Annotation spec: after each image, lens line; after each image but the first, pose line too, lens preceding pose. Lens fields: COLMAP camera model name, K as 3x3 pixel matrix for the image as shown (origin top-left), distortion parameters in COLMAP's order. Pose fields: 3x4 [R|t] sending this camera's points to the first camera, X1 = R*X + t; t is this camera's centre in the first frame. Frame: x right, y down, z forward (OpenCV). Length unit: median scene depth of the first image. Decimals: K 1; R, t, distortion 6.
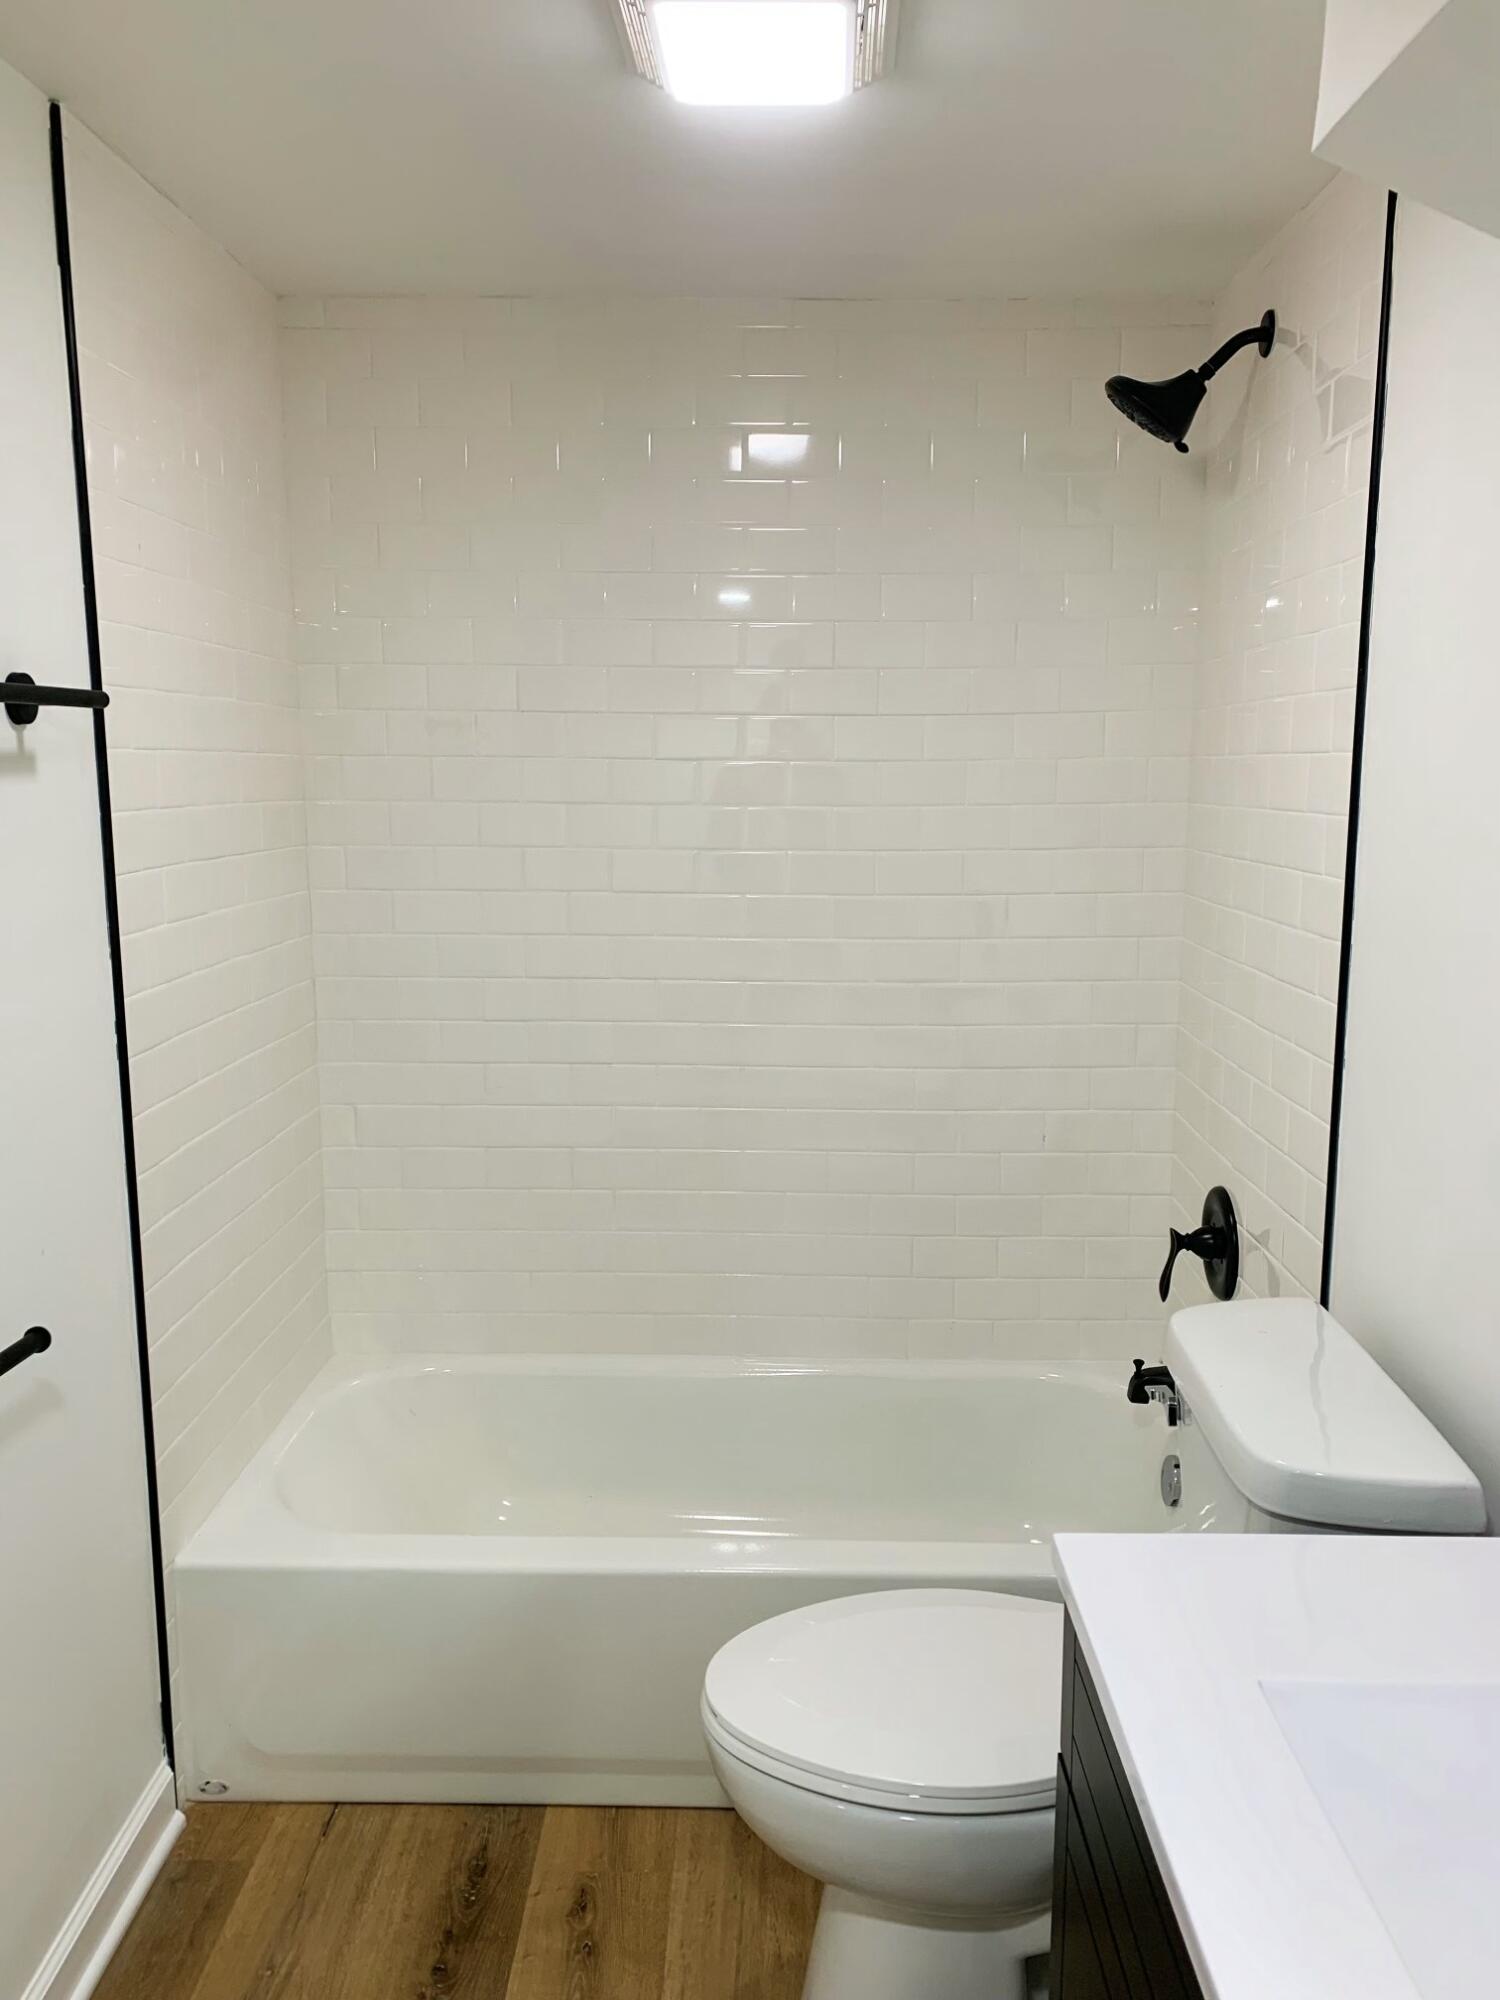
lens RADIAL K [[1525.7, 0, 758.2], [0, 1525.7, 1003.2], [0, 0, 1]] dist [0.039123, -0.030969]
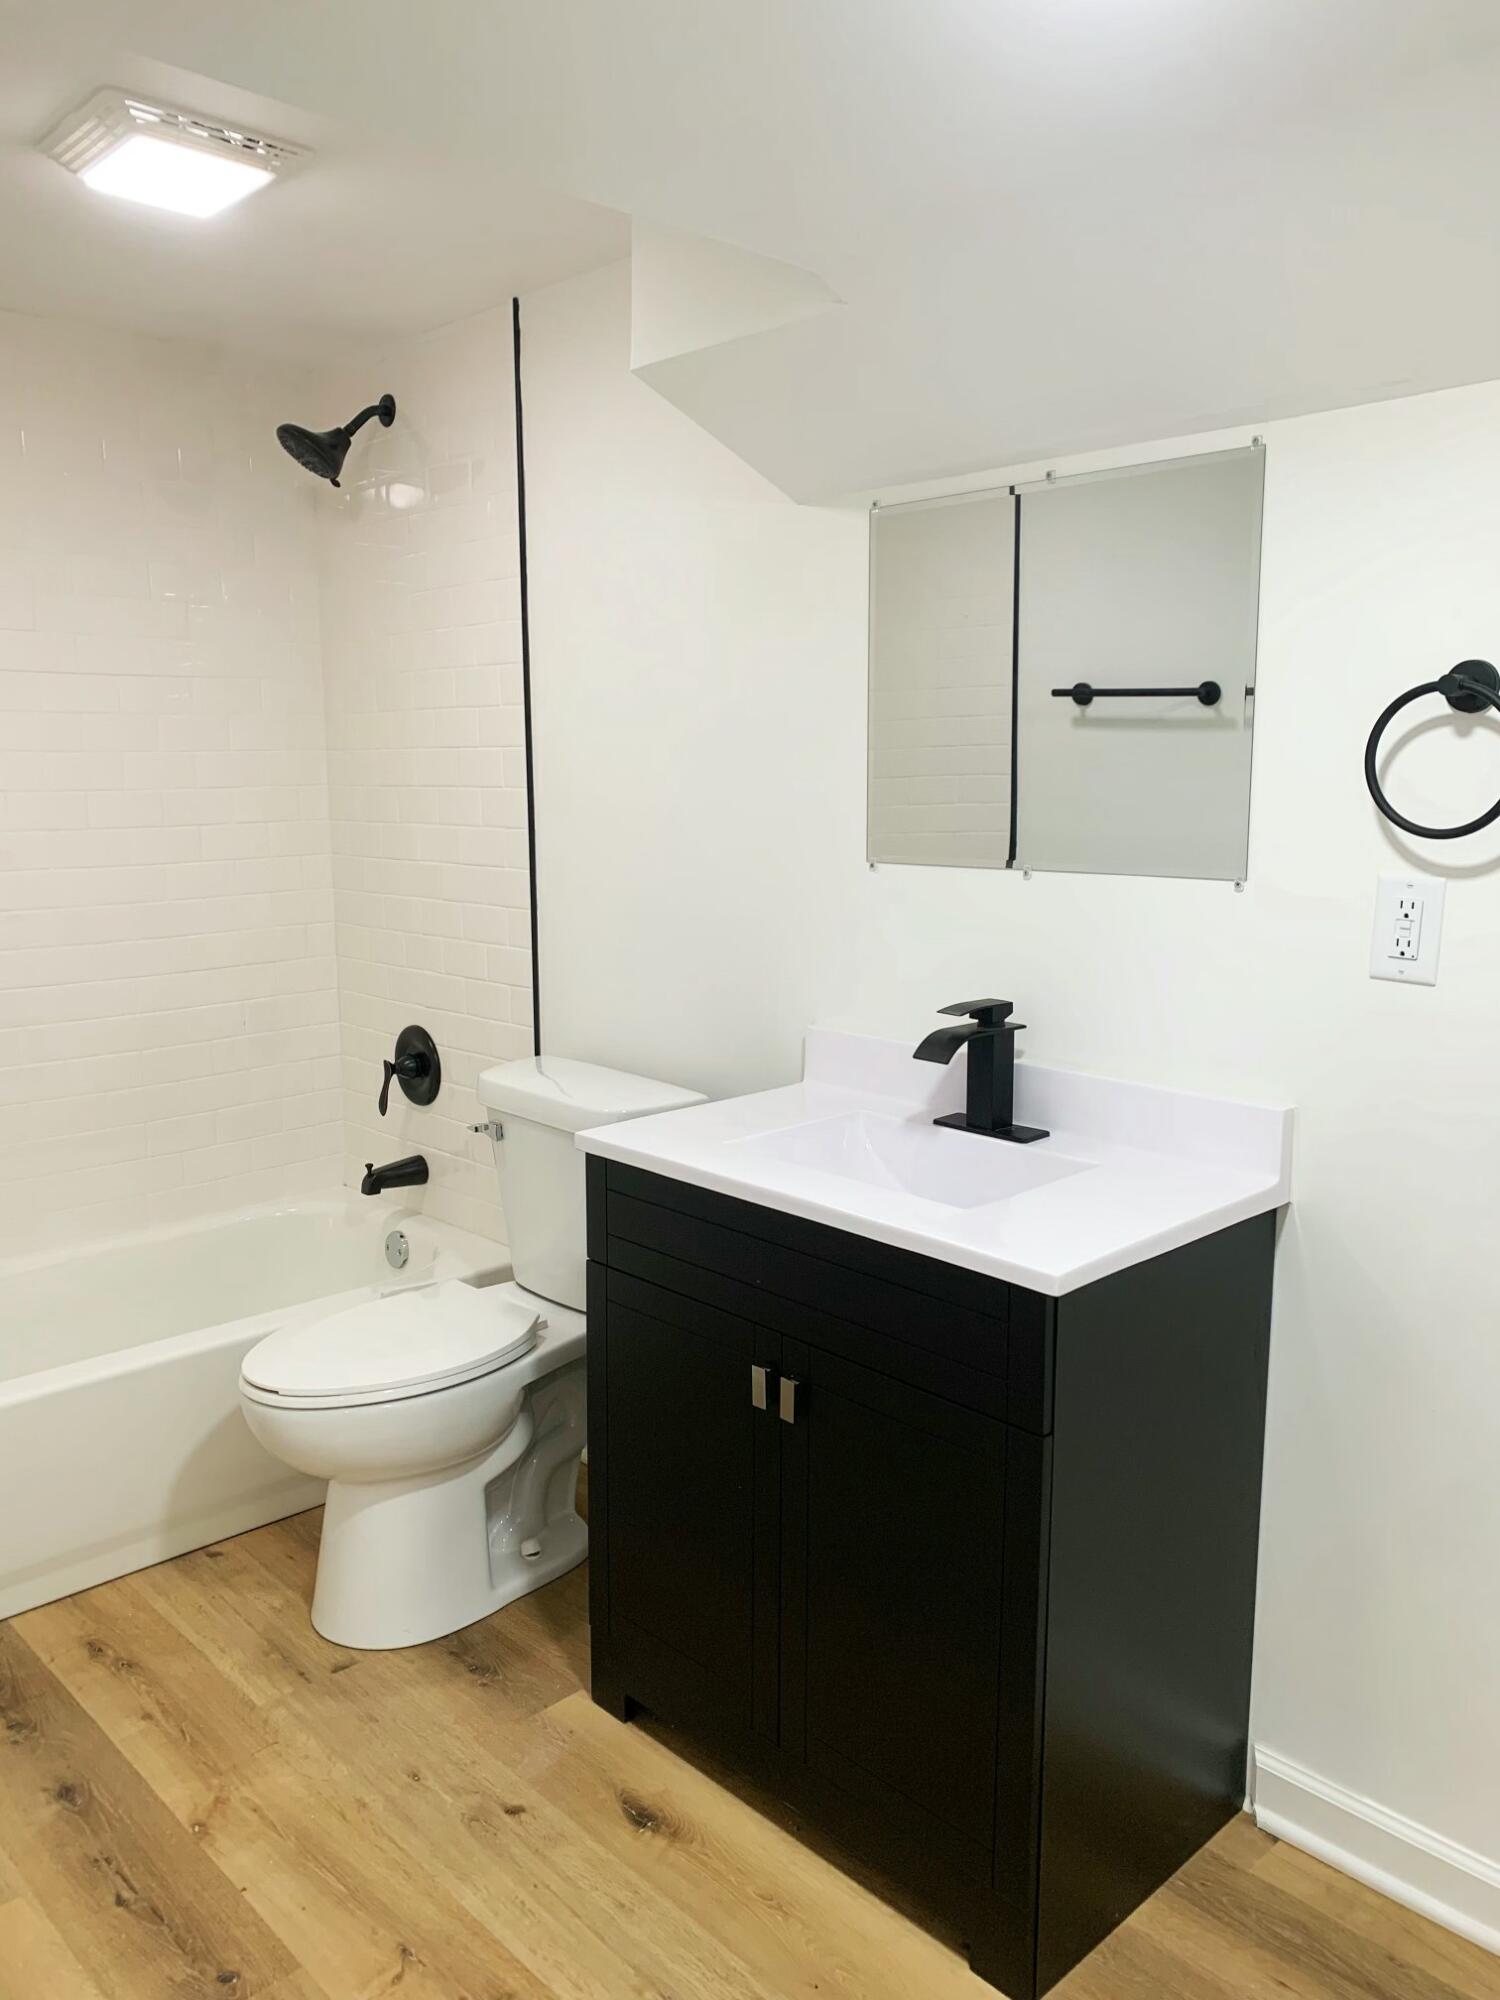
lens RADIAL K [[1525.7, 0, 744.9], [0, 1525.7, 993.4], [0, 0, 1]] dist [0.039123, -0.030969]
pose [[0.710144, -0.108528, 0.695641, -0.470984], [0.114189, 0.992720, 0.038307, 0.078595], [-0.694735, 0.052231, 0.717367, -0.210029]]
